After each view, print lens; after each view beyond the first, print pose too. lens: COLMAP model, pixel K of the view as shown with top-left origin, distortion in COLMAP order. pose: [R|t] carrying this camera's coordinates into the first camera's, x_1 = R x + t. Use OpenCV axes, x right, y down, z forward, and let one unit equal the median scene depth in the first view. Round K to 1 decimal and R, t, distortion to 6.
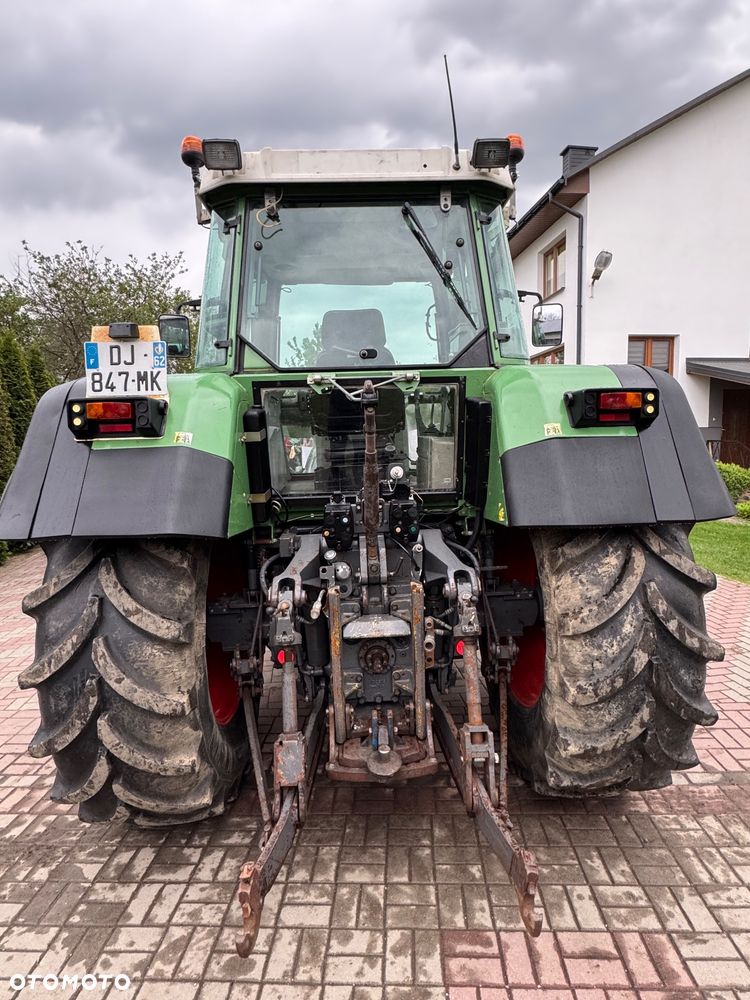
lens RADIAL K [[536.8, 0, 377.6], [0, 536.8, 503.5], [0, 0, 1]] dist [-0.002531, -0.001209]
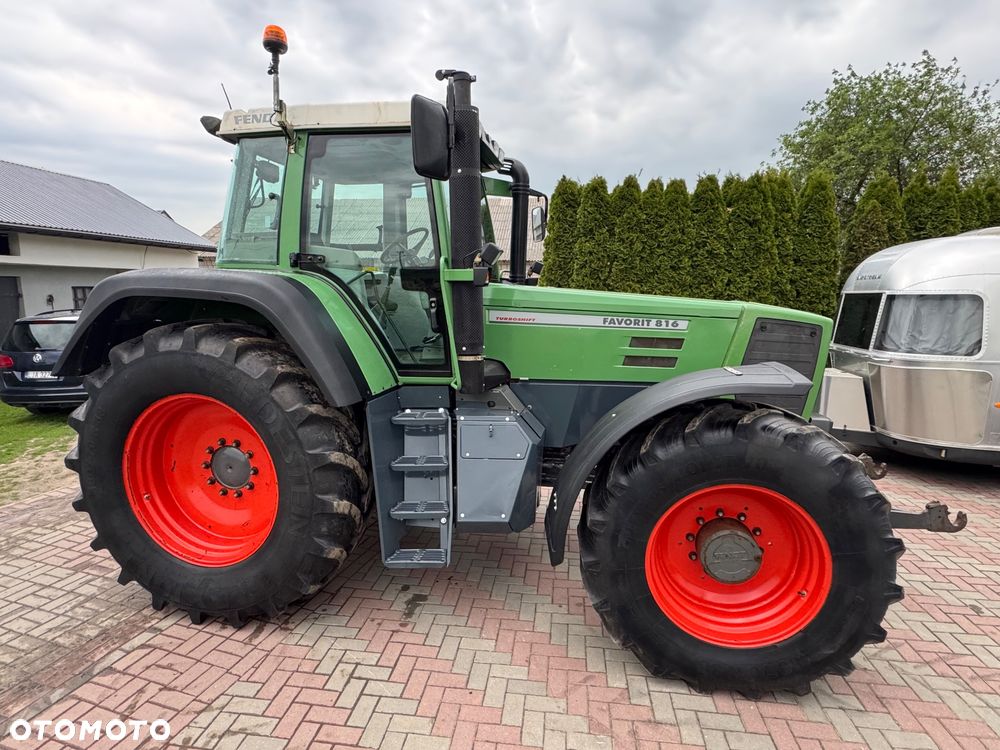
lens RADIAL K [[536.8, 0, 498.4], [0, 536.8, 377.4], [0, 0, 1]] dist [-0.002531, -0.001209]
pose [[-0.256072, 0.185611, -0.948670, 1.714199], [-0.121826, 0.967371, 0.222154, -0.458079], [0.958950, 0.172460, -0.225105, 2.457234]]
